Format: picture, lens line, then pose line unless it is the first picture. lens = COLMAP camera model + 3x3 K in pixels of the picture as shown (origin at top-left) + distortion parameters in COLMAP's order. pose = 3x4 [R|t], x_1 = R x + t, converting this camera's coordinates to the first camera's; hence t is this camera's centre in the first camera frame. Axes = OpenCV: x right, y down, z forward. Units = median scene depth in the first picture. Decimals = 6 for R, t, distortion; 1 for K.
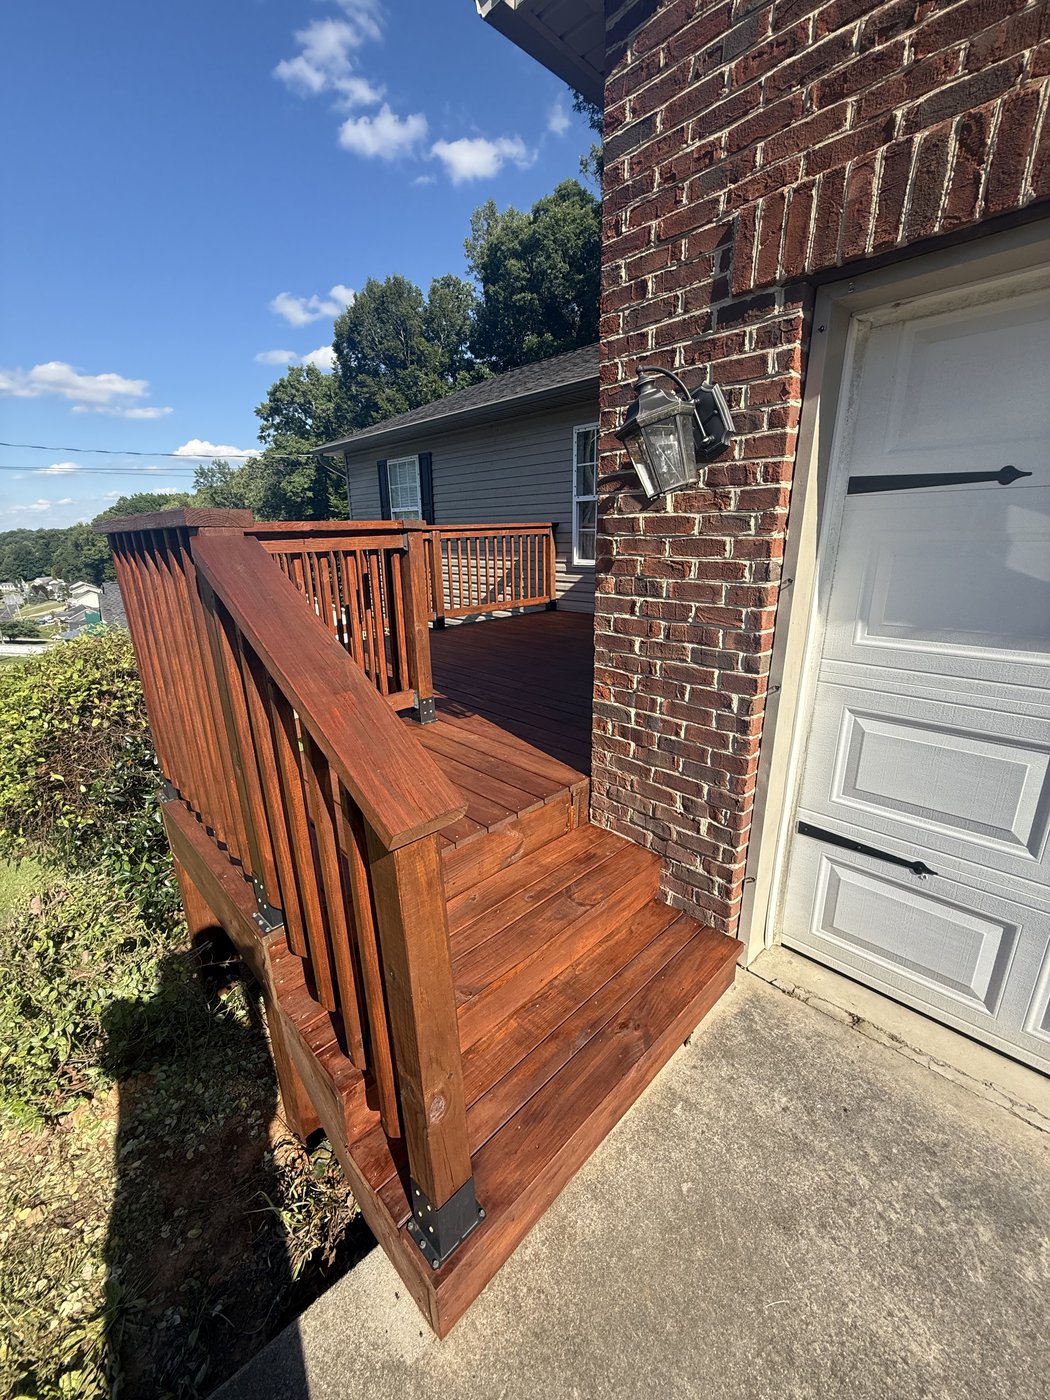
lens RADIAL K [[556.9, 0, 521.8], [0, 556.9, 698.3], [0, 0, 1]] dist [-0.001581, 0.000628]
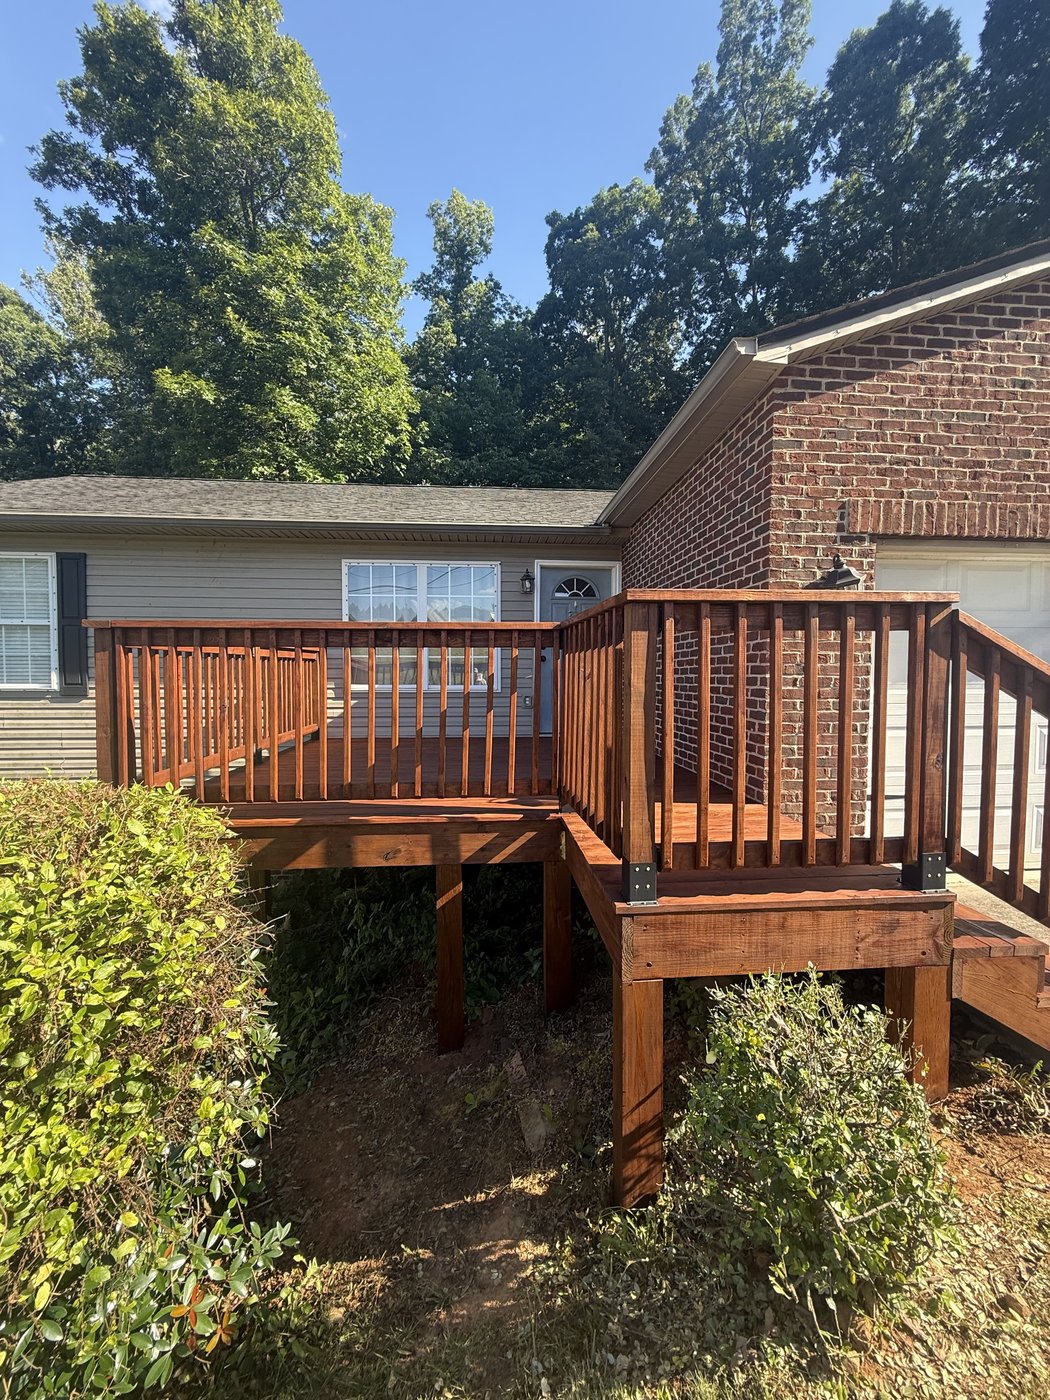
lens RADIAL K [[556.9, 0, 521.5], [0, 556.9, 698.8], [0, 0, 1]] dist [-0.001581, 0.000628]
pose [[0.630172, -0.014324, 0.776323, -1.795296], [0.212667, 0.964780, -0.154829, -0.036169], [-0.746763, 0.262667, 0.611024, 0.688710]]
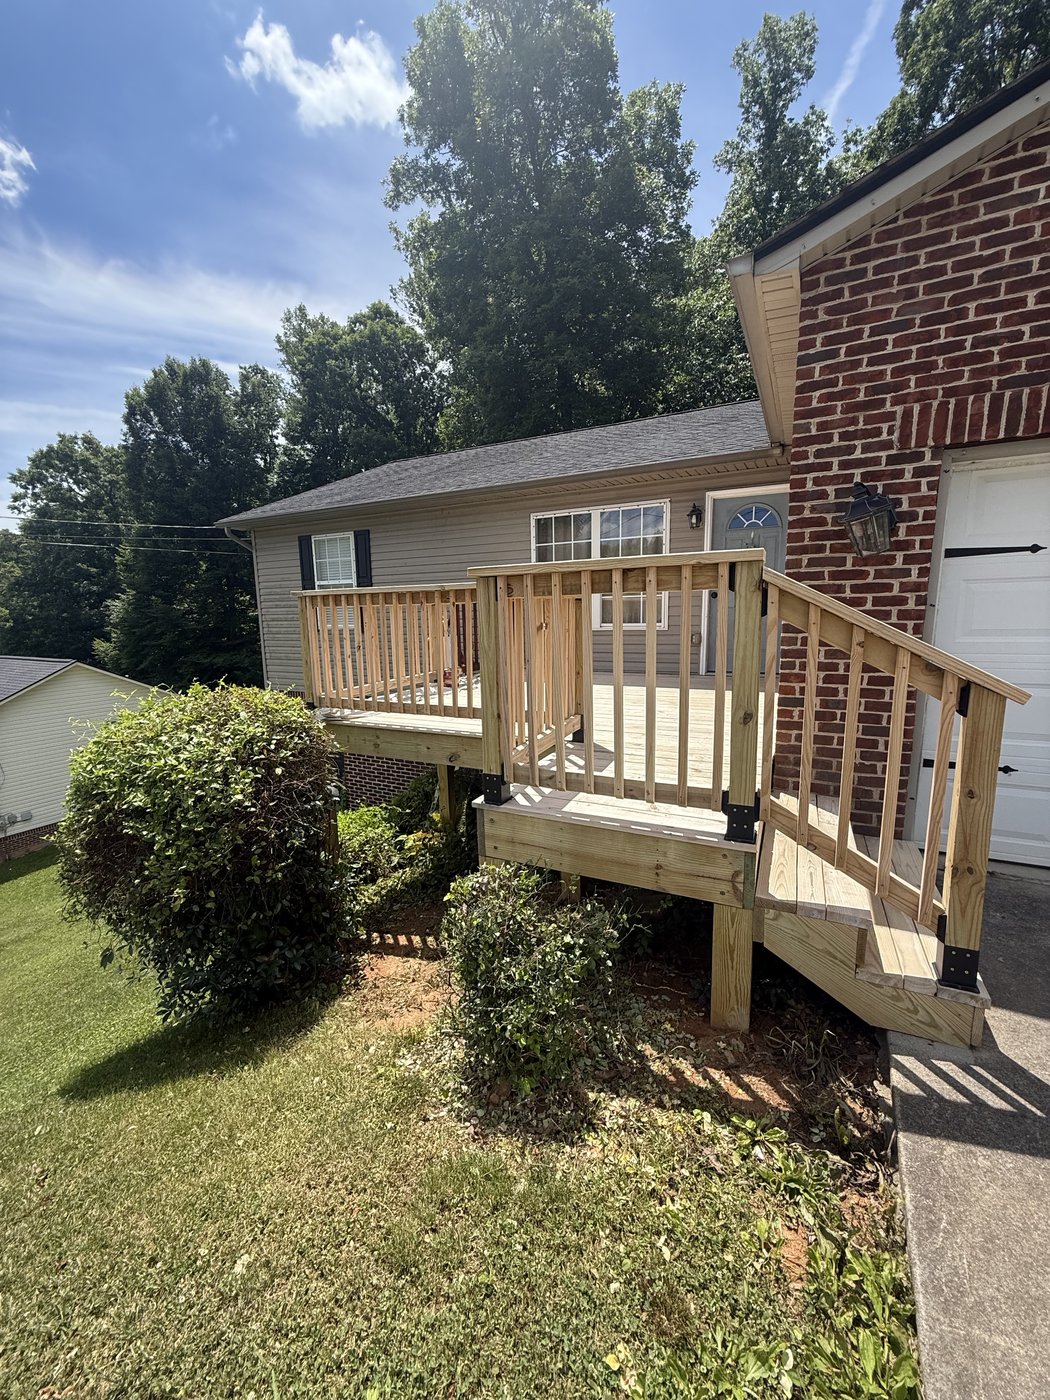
lens RADIAL K [[556.9, 0, 521.6], [0, 556.9, 698.4], [0, 0, 1]] dist [-0.001581, 0.000628]
pose [[0.942483, -0.056486, 0.329446, -1.208860], [0.101353, 0.987509, -0.120637, 0.141663], [-0.318516, 0.147089, 0.936436, -0.152027]]
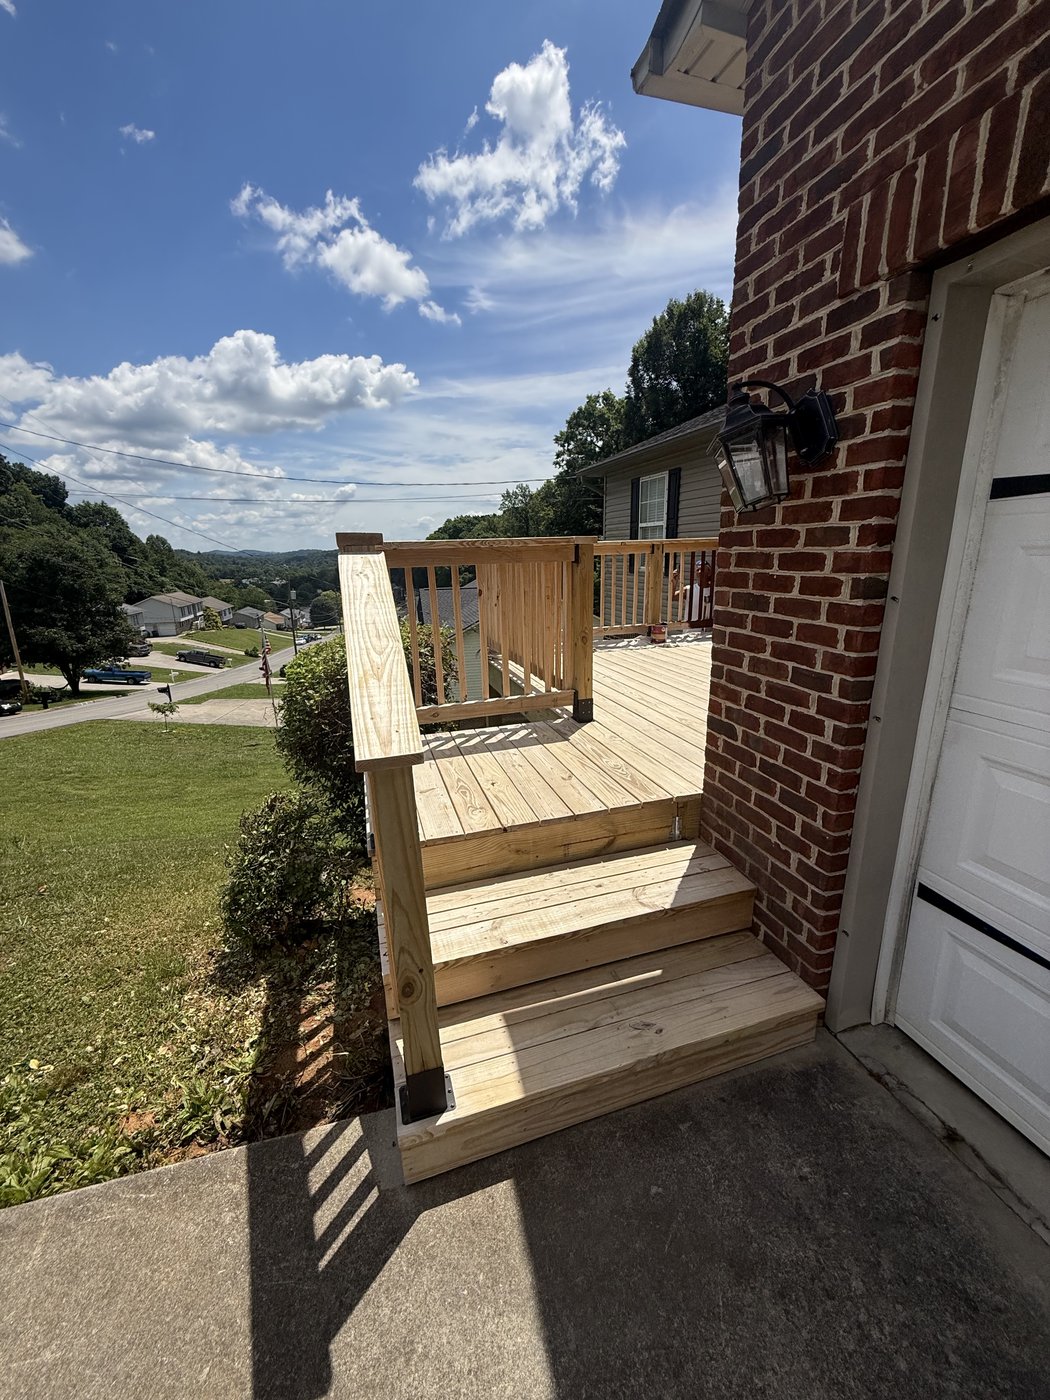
lens RADIAL K [[556.9, 0, 519.7], [0, 556.9, 697.3], [0, 0, 1]] dist [-0.001581, 0.000628]
pose [[0.889304, 0.112595, -0.443240, 0.336421], [-0.123550, 0.992330, 0.004193, 0.013712], [0.440312, 0.051033, 0.896393, -0.046717]]
